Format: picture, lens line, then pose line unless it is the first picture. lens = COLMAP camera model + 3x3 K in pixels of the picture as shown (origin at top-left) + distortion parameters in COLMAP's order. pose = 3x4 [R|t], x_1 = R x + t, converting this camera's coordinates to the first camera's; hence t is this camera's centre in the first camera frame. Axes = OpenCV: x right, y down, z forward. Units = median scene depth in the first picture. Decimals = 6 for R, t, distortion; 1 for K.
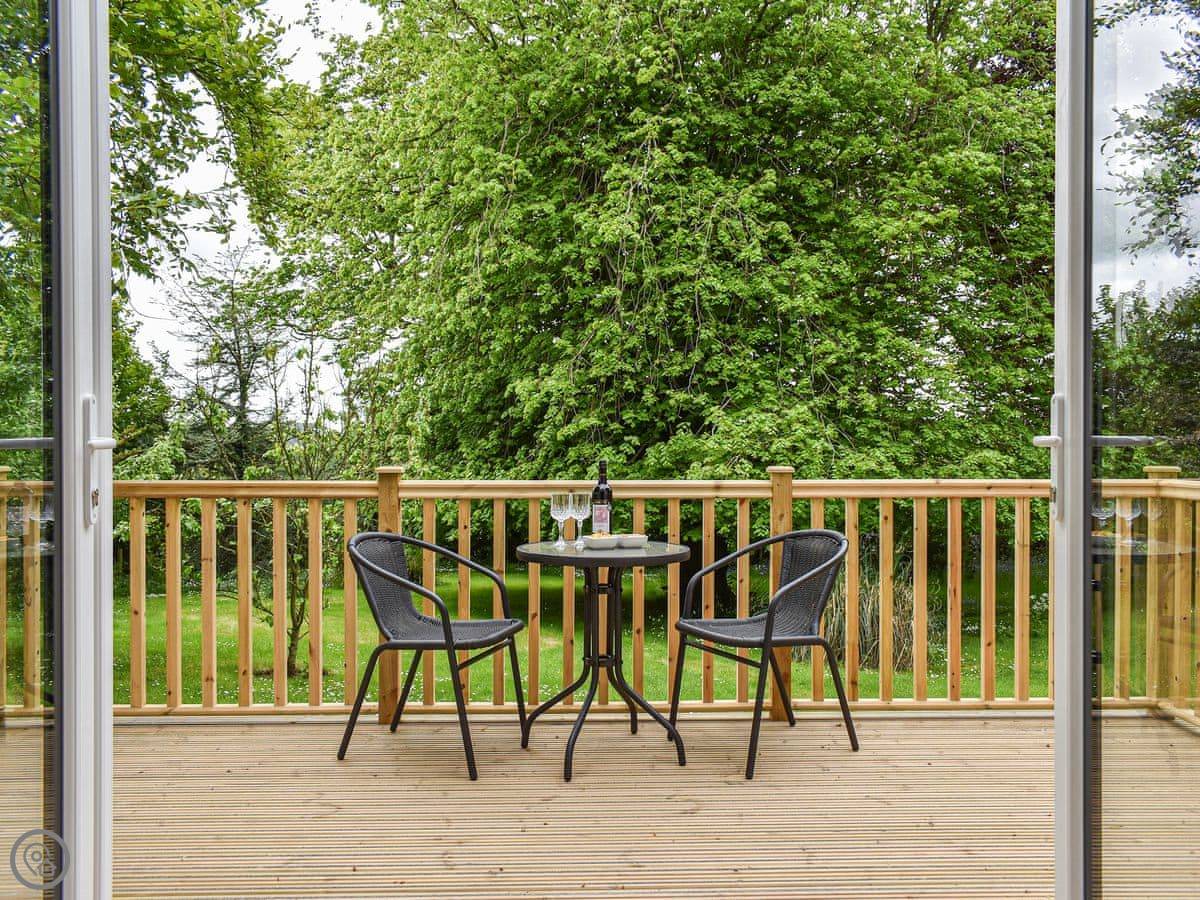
lens RADIAL K [[1060.5, 0, 611.3], [0, 1060.5, 442.3], [0, 0, 1]] dist [-0.046700, -0.020745]
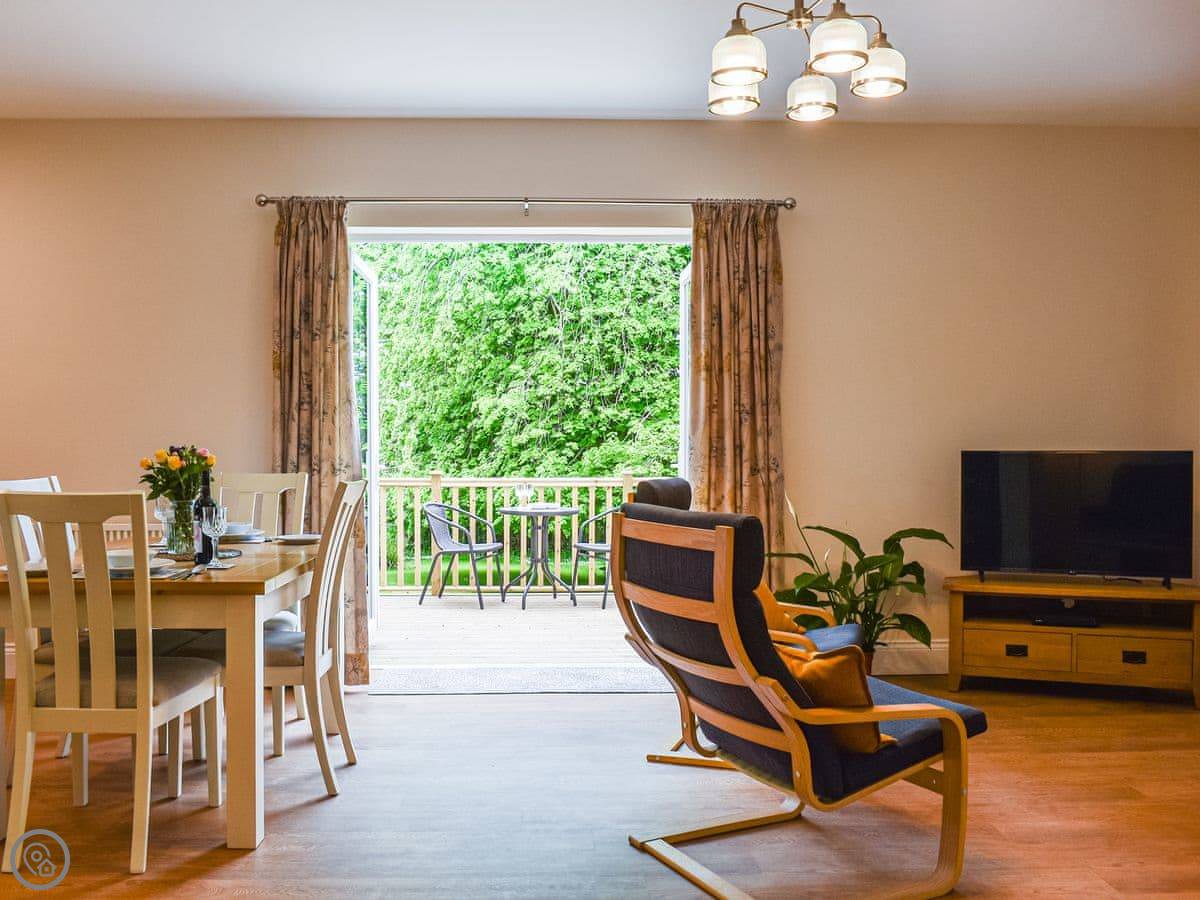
lens RADIAL K [[1060.5, 0, 592.8], [0, 1060.5, 462.3], [0, 0, 1]] dist [-0.046700, -0.020745]
pose [[0.999579, 0.000529, 0.028993, 0.008160], [-0.001149, 0.999771, 0.021366, -0.008963], [-0.028975, -0.021391, 0.999351, -0.256877]]
